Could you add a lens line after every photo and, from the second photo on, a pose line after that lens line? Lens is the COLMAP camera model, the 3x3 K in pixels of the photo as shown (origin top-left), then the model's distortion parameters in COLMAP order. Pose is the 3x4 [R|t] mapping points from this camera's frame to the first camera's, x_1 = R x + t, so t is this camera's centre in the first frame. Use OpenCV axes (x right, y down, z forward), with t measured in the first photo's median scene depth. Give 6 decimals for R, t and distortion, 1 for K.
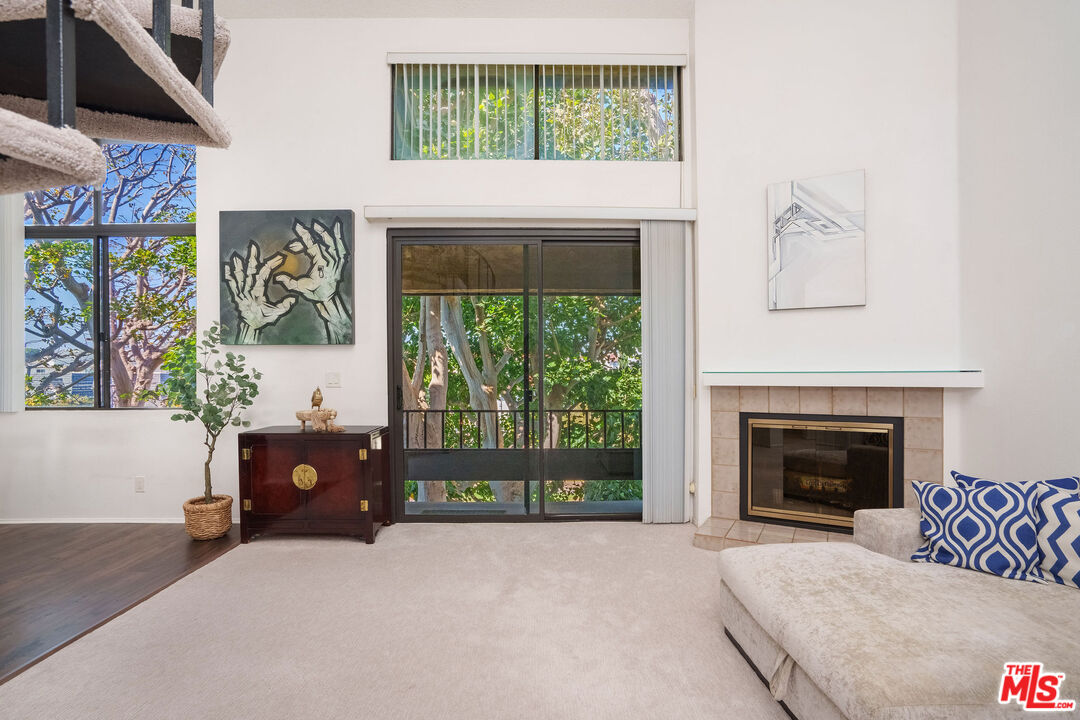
lens RADIAL K [[524.3, 0, 539.3], [0, 524.3, 367.6], [0, 0, 1]] dist [-0.022075, 0.004596]
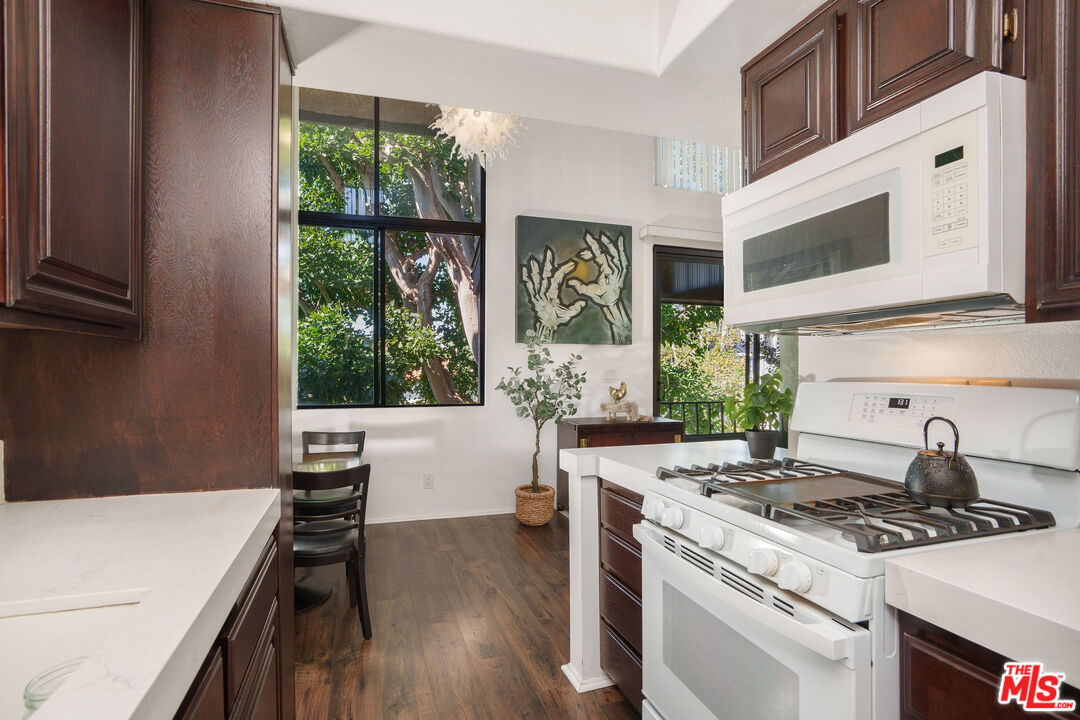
lens RADIAL K [[524.3, 0, 567.6], [0, 524.3, 373.9], [0, 0, 1]] dist [-0.022075, 0.004596]
pose [[0.948104, 0.002844, 0.317948, -0.854143], [-0.006378, 0.999929, 0.010075, 0.008186], [-0.317896, -0.011580, 0.948055, -0.037278]]
